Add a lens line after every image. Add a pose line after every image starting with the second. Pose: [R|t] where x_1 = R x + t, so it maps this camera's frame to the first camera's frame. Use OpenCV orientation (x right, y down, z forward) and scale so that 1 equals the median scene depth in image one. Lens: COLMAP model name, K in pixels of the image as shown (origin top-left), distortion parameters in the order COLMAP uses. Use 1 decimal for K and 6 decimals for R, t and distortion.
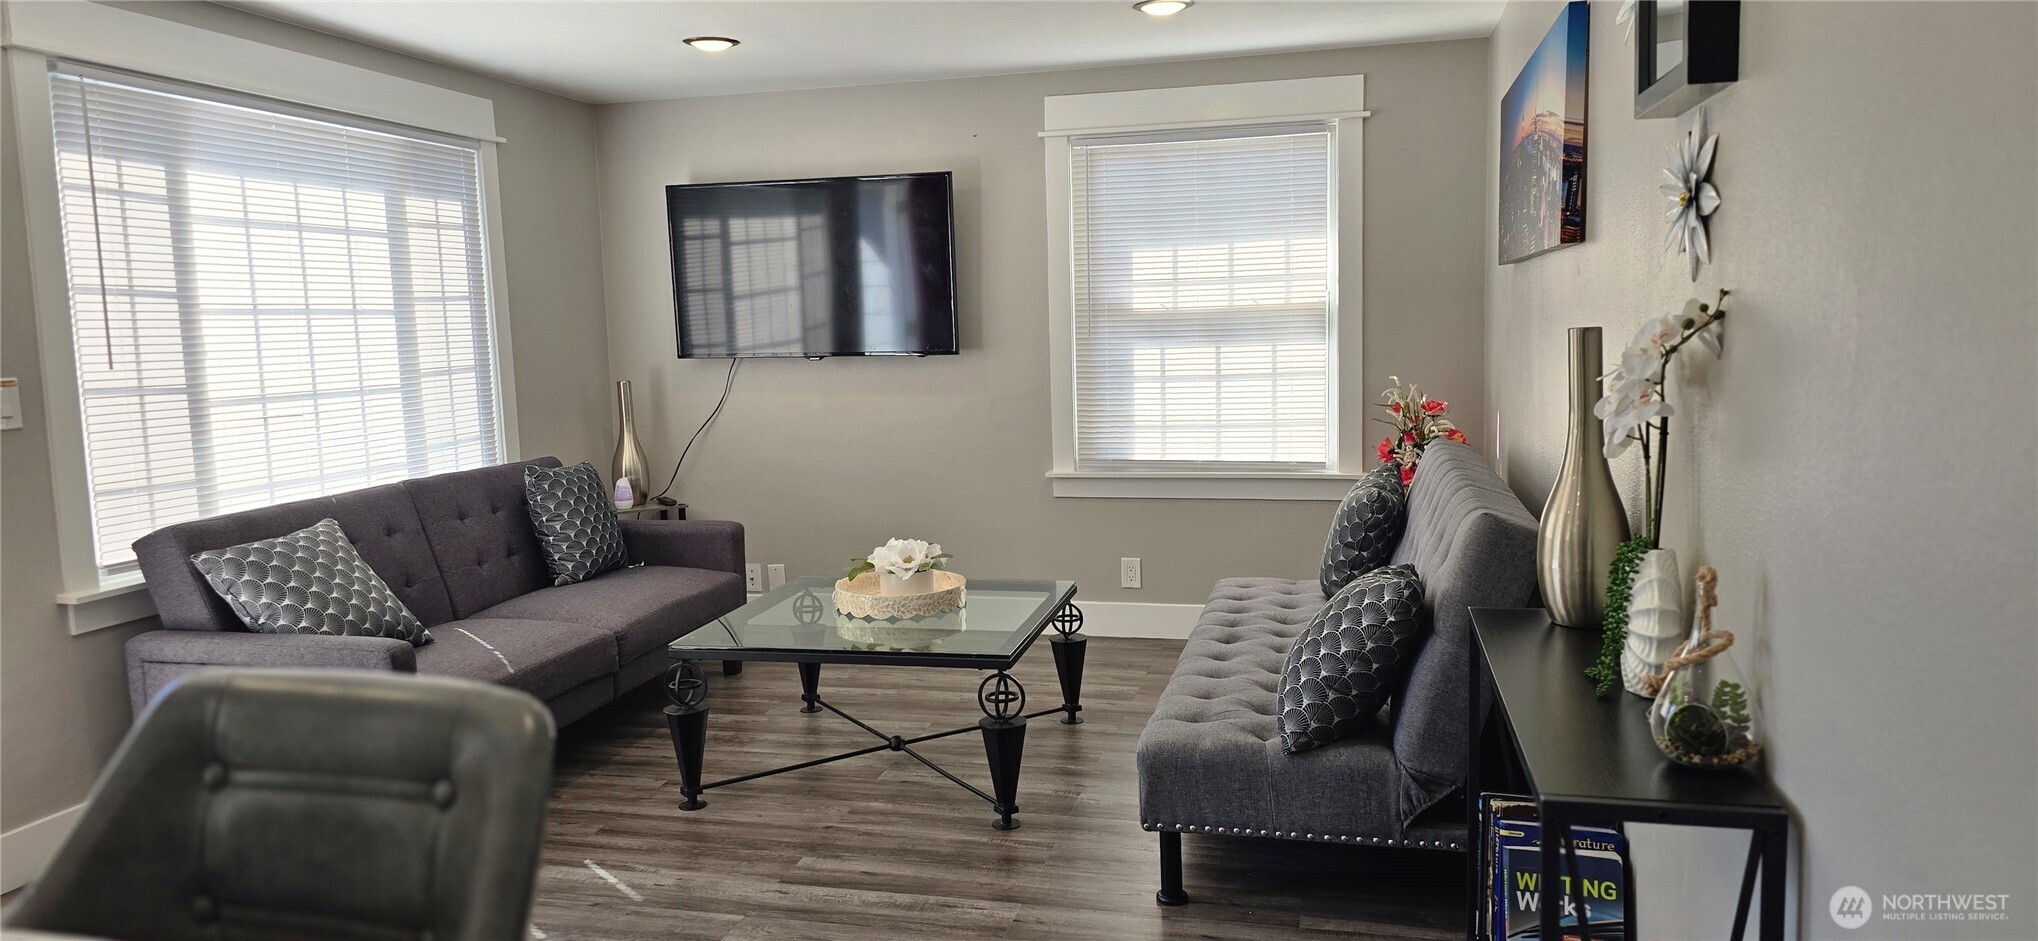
lens RADIAL K [[1371.9, 0, 1019.4], [0, 1371.9, 477.8], [0, 0, 1]] dist [0.000255, 0.001653]
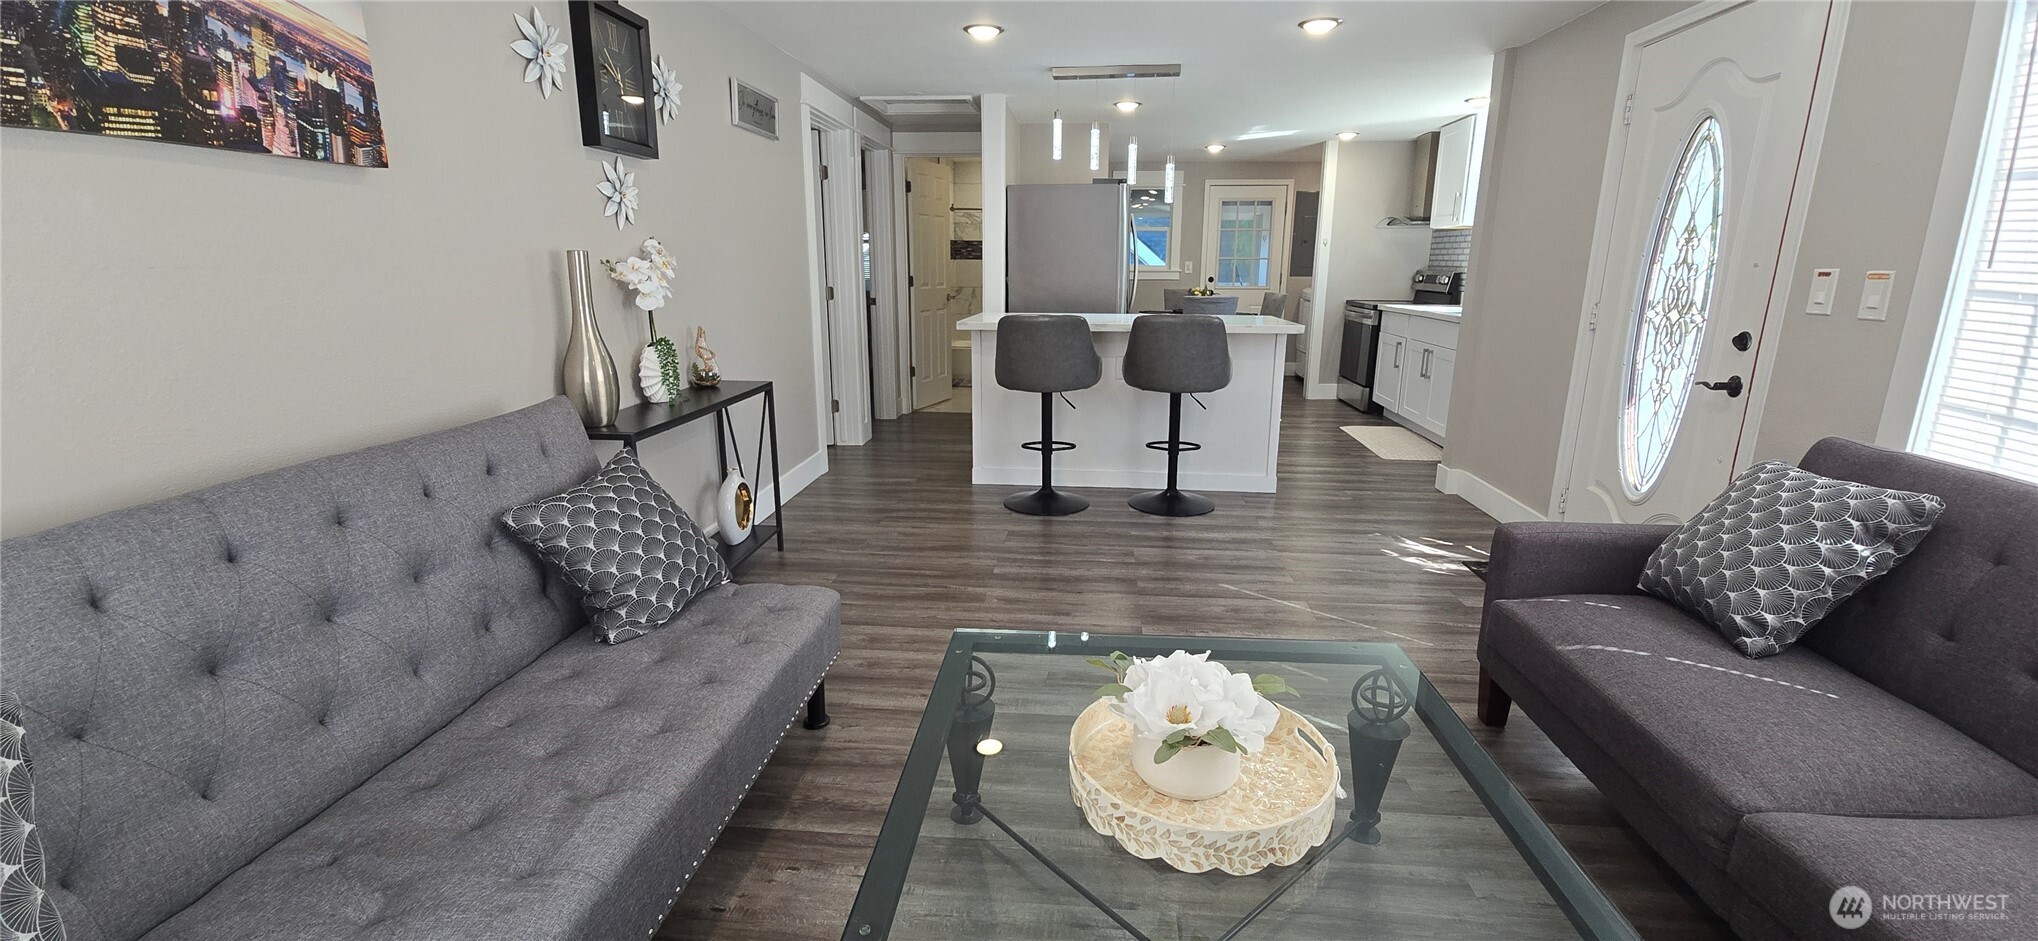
lens RADIAL K [[827.6, 0, 1026.8], [0, 827.6, 467.8], [0, 0, 1]] dist [-0.000527, -0.003672]
pose [[-0.985857, 0.062366, -0.155550, 0.016096], [0.004063, 0.936798, 0.349847, -0.099986], [0.167538, 0.344268, -0.923802, 0.974272]]
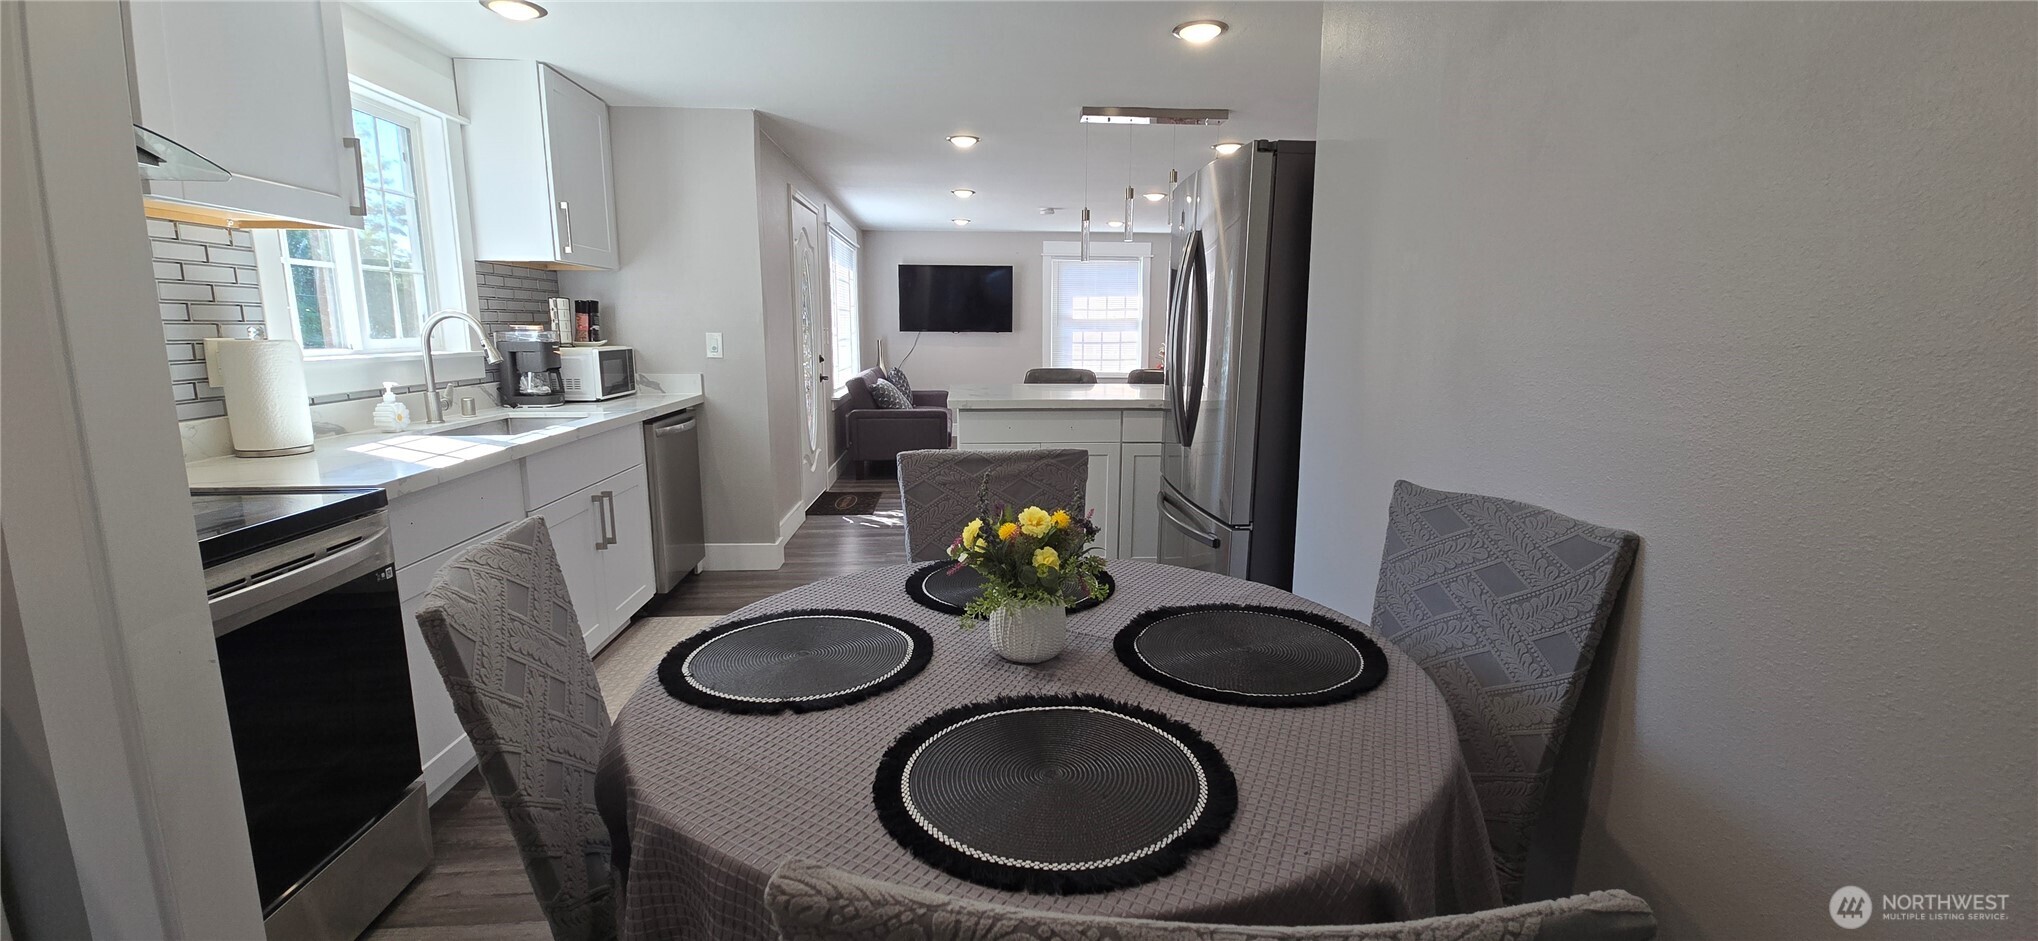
lens RADIAL K [[827.6, 0, 1022.2], [0, 827.6, 470.9], [0, 0, 1]] dist [-0.000527, -0.003672]
pose [[0.944511, -0.021821, 0.327755, -0.605605], [0.001004, 0.997978, 0.063551, 0.088103], [-0.328479, -0.059695, 0.942623, -0.633204]]
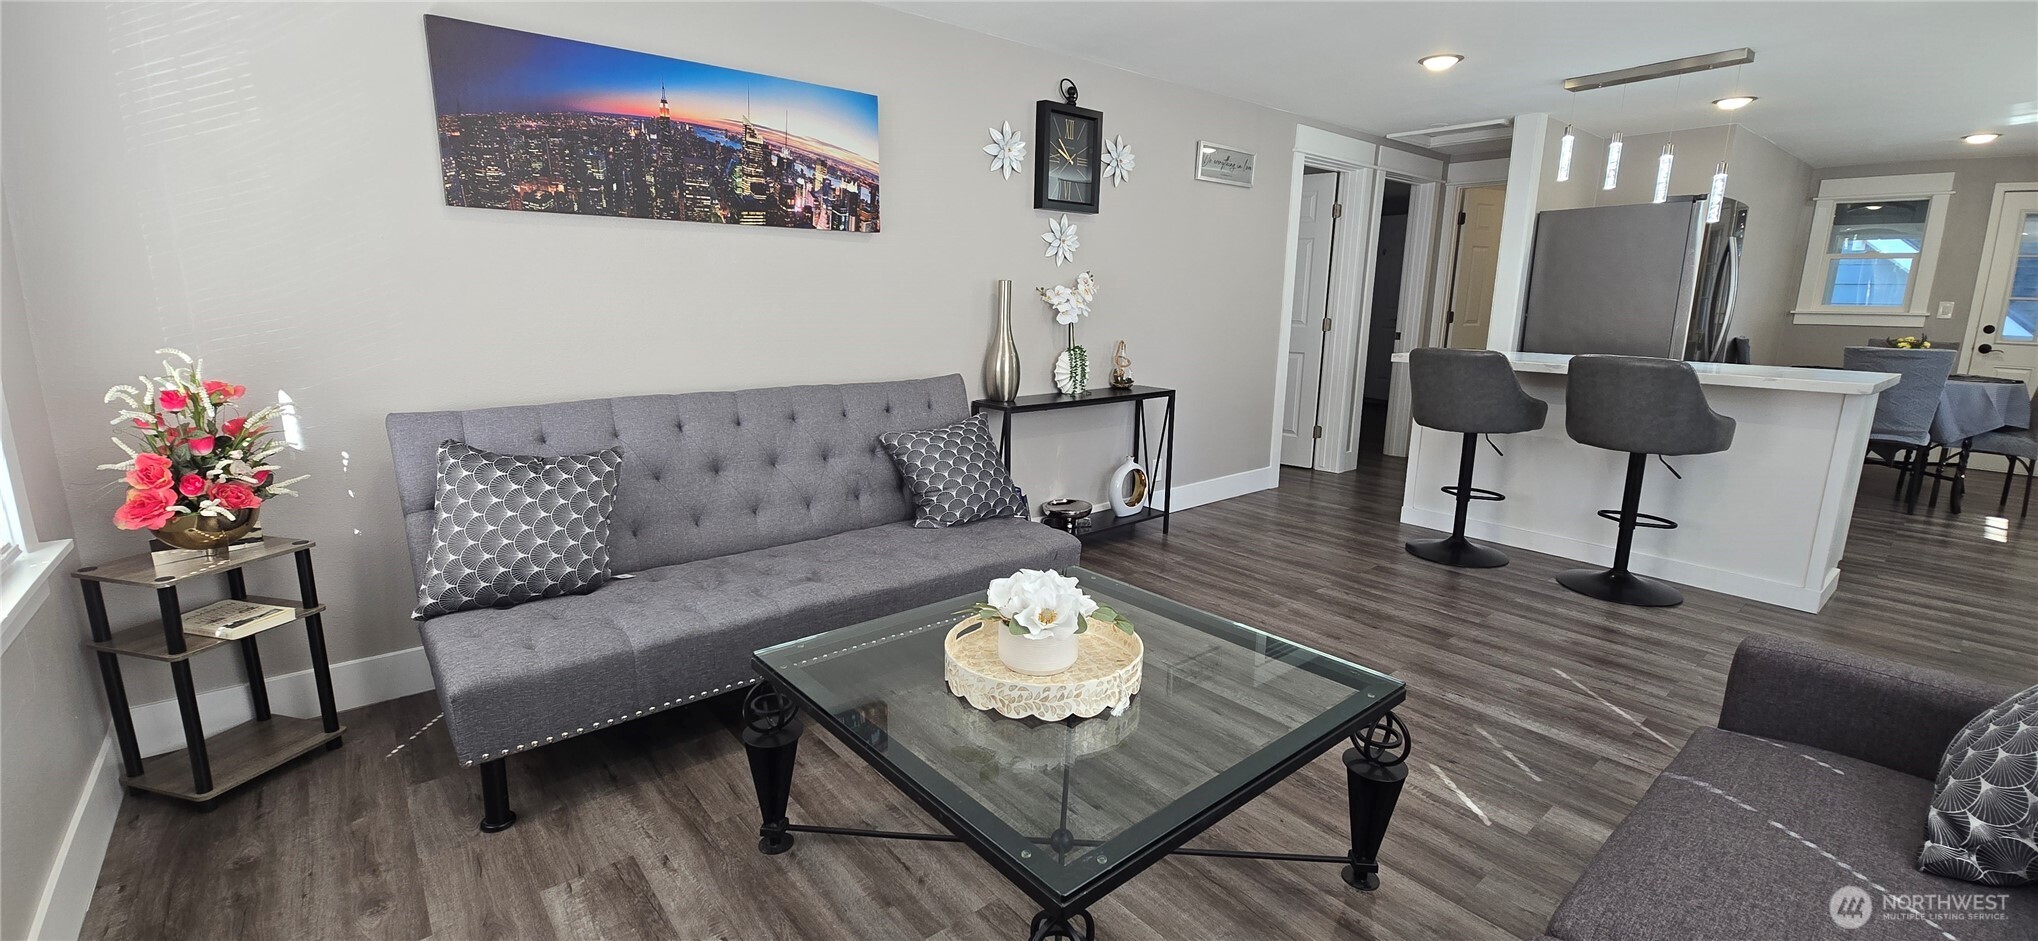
lens RADIAL K [[827.6, 0, 1028.5], [0, 827.6, 464.8], [0, 0, 1]] dist [-0.000527, -0.003672]
pose [[-0.817703, -0.099918, 0.566903, -0.235324], [0.072721, 0.959000, 0.273919, -0.092590], [-0.571029, 0.265210, -0.776910, 1.020838]]
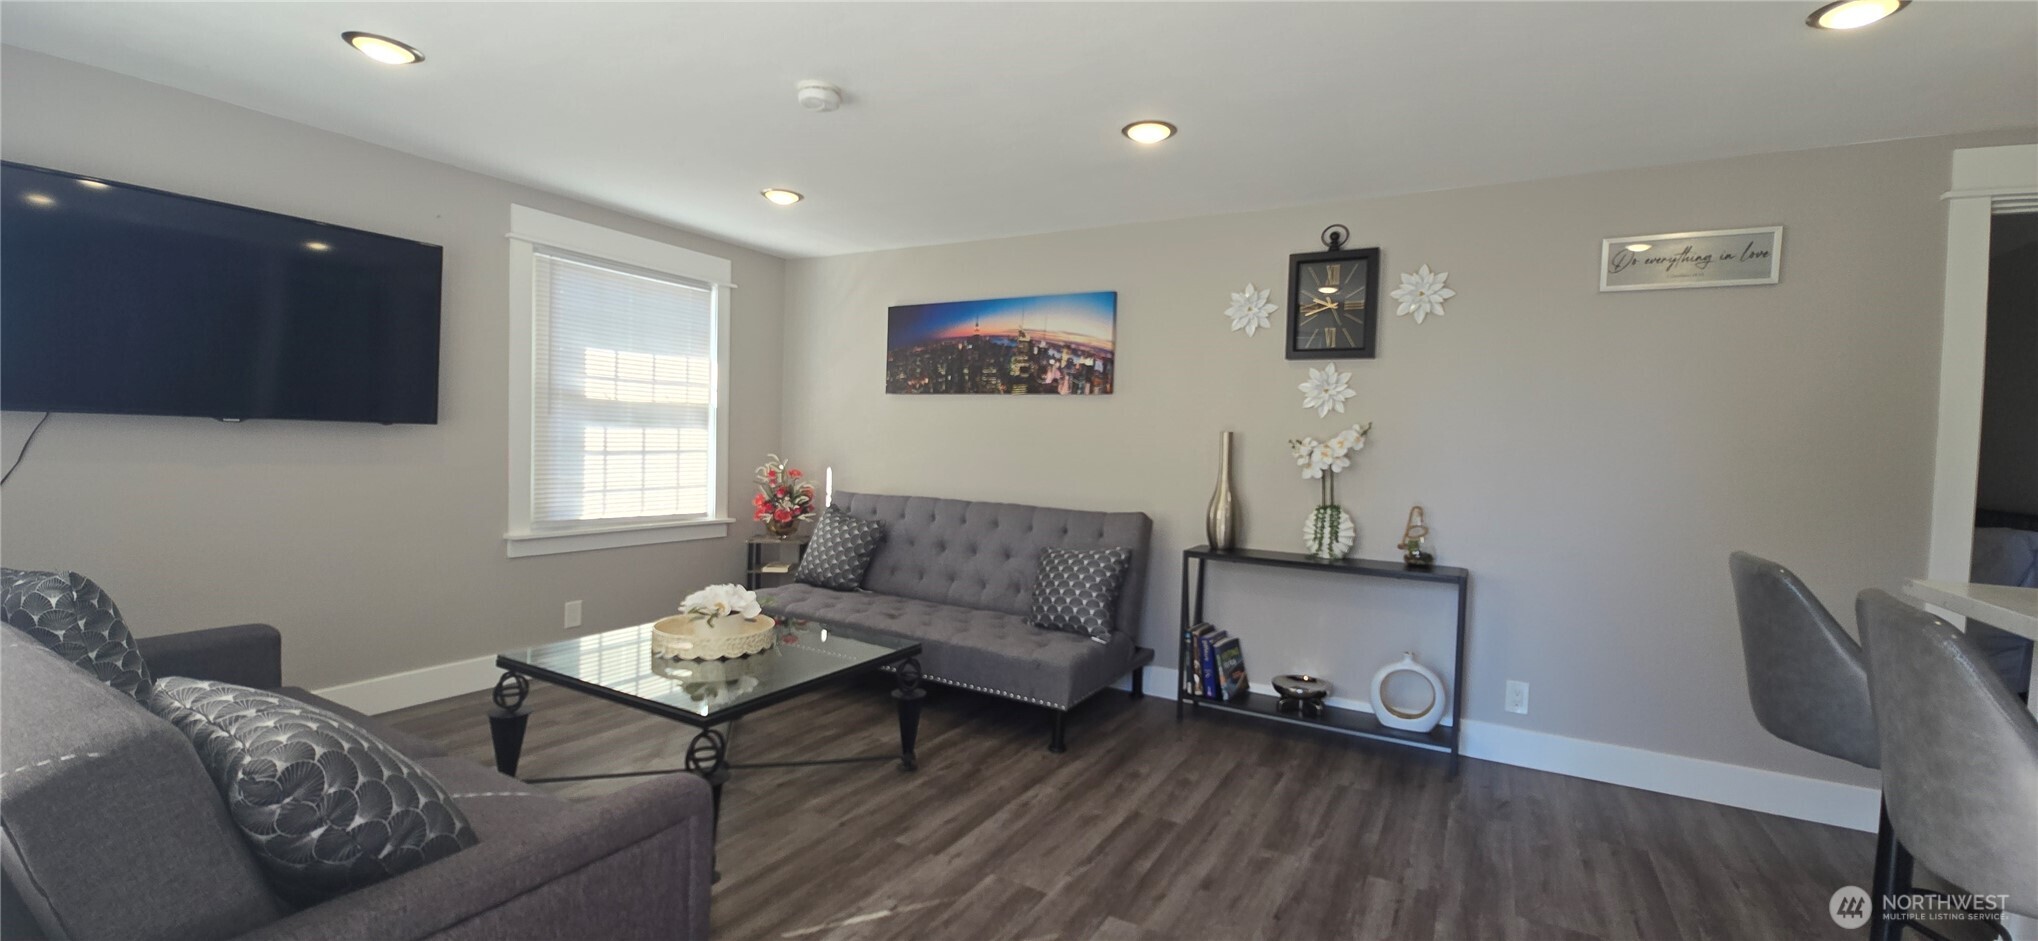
lens RADIAL K [[827.6, 0, 1026.3], [0, 827.6, 452.0], [0, 0, 1]] dist [-0.000527, -0.003672]
pose [[0.255645, 0.023403, 0.966488, -0.543122], [0.065860, 0.996963, -0.041562, -0.016272], [-0.964525, 0.074278, 0.253327, 0.441571]]
